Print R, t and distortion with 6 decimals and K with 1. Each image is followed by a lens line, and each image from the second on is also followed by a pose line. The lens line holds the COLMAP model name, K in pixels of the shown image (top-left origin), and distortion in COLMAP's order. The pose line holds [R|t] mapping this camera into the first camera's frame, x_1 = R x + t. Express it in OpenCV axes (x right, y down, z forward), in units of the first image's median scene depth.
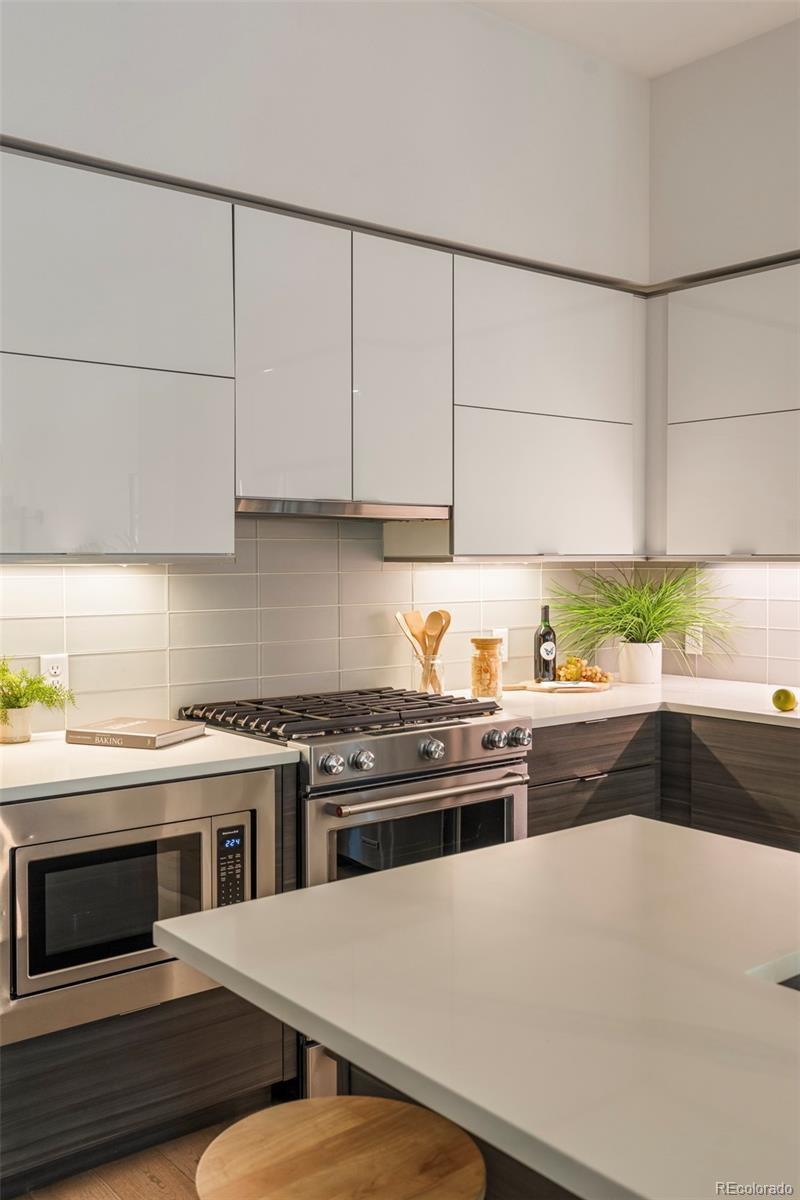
lens RADIAL K [[1123.1, 0, 400.0], [0, 1123.1, 600.0], [0, 0, 1]] dist [-0.007765, -0.000660]
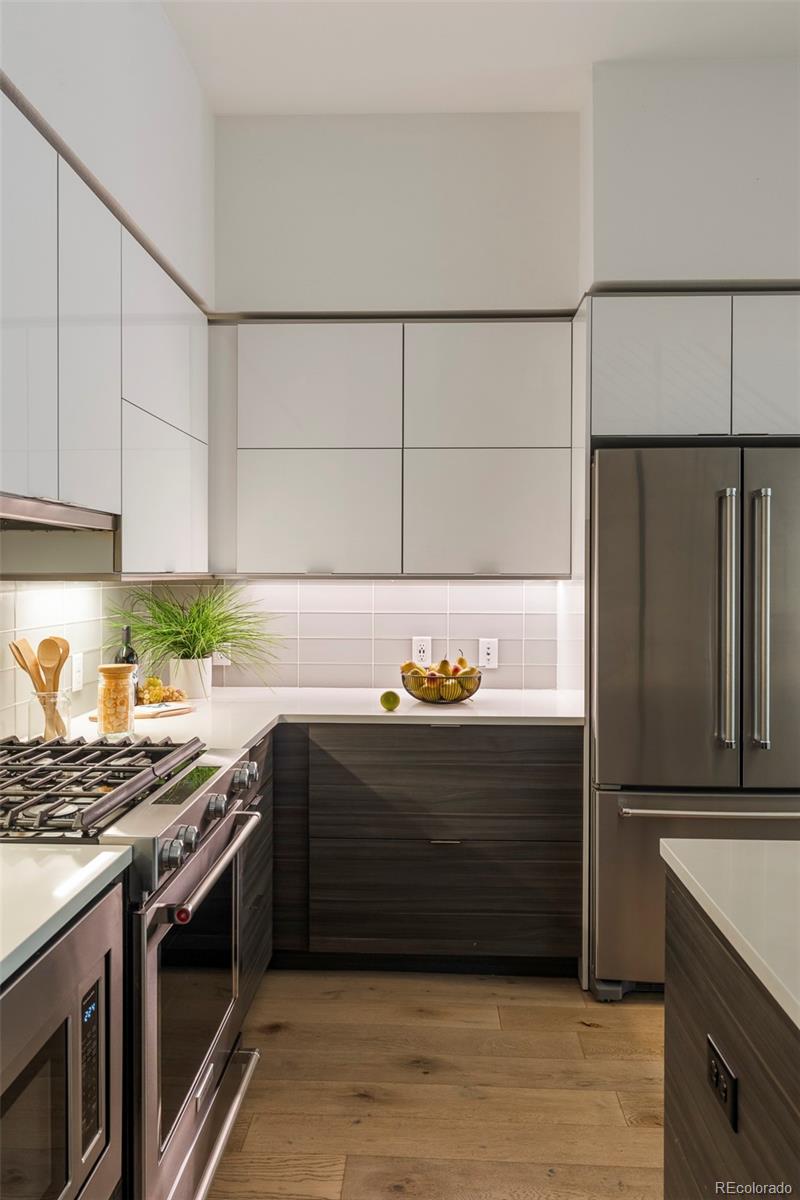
lens RADIAL K [[871.5, 0, 399.8], [0, 871.5, 583.9], [0, 0, 1]] dist [-0.006426, -0.001592]
pose [[0.660442, -0.006609, 0.750848, -0.290859], [0.027645, 0.999497, -0.015519, -0.013934], [-0.750368, 0.031006, 0.660293, 0.373204]]
